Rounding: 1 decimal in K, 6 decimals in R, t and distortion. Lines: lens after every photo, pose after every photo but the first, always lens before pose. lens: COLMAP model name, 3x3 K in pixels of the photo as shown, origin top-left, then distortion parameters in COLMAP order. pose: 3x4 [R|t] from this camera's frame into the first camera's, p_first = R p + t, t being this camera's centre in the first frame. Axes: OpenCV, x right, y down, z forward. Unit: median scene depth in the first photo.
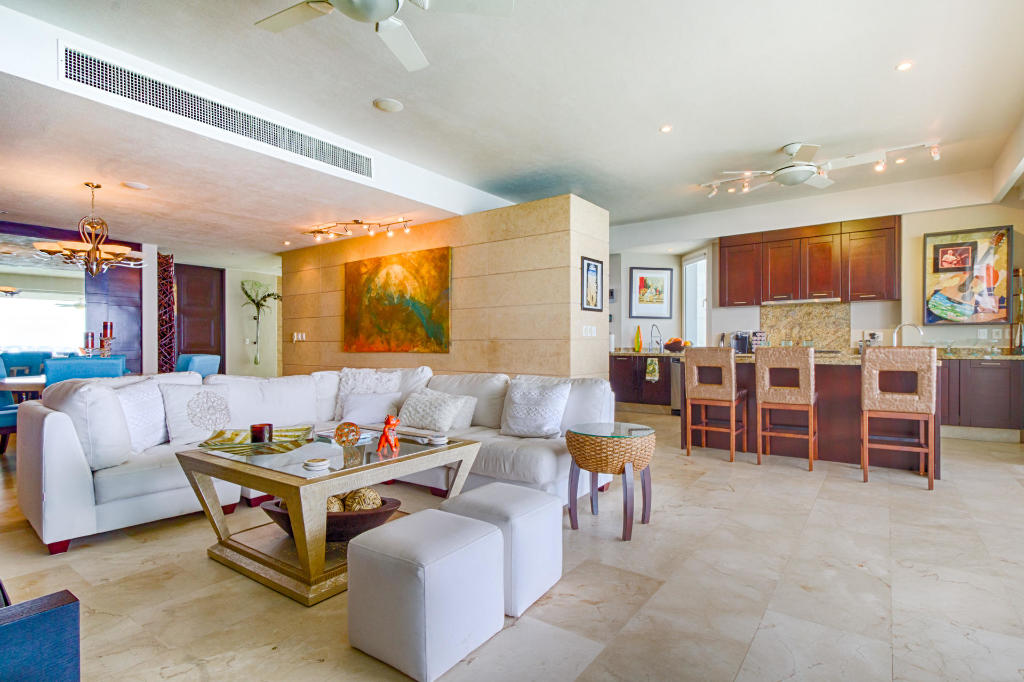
lens RADIAL K [[513.7, 0, 513.4], [0, 513.7, 350.2], [0, 0, 1]] dist [0.000059, -0.009708]
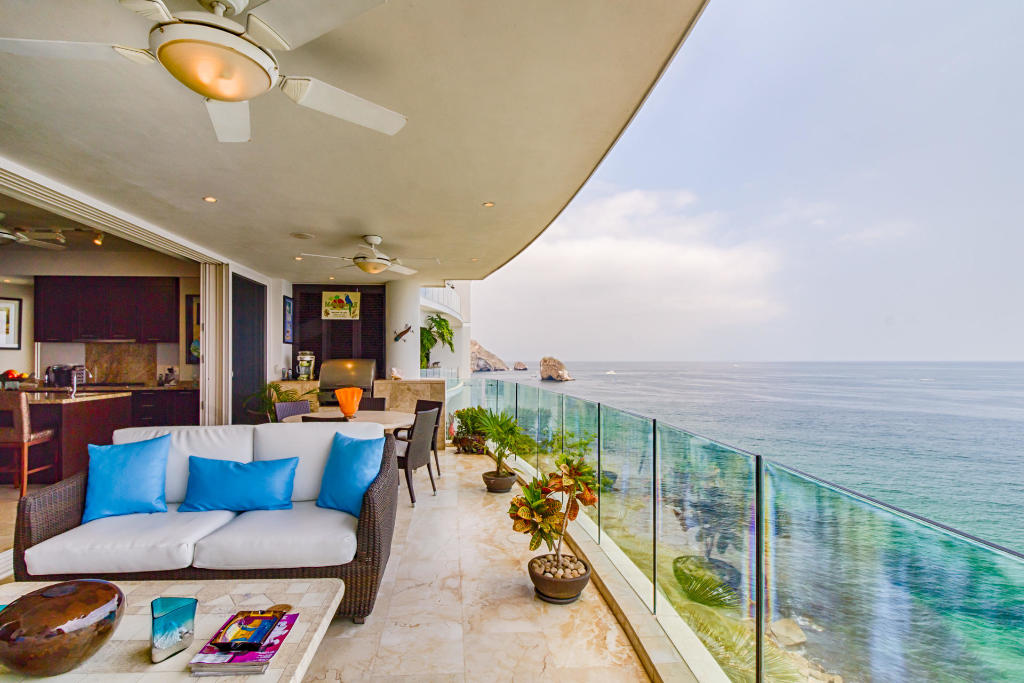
lens RADIAL K [[513.7, 0, 513.4], [0, 513.7, 350.7], [0, 0, 1]] dist [0.000059, -0.009708]
pose [[0.752349, 0.010390, 0.658683, 0.561978], [0.002767, 0.999817, -0.018931, -0.055823], [-0.658759, 0.016066, 0.752182, -0.538736]]
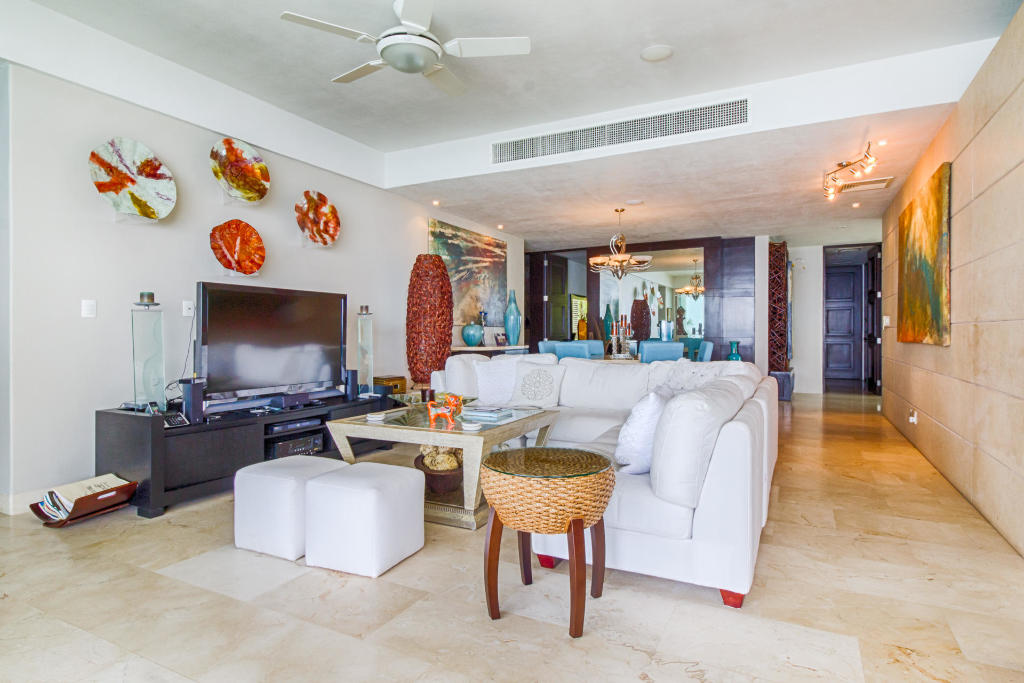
lens RADIAL K [[564.1, 0, 512.0], [0, 564.1, 341.5], [0, 0, 1]] dist [0.003464, 0.000659]
pose [[0.138486, 0.013373, -0.990274, 0.422035], [-0.003642, 0.999909, 0.012994, -0.004448], [0.990358, 0.001807, 0.138522, 0.398981]]
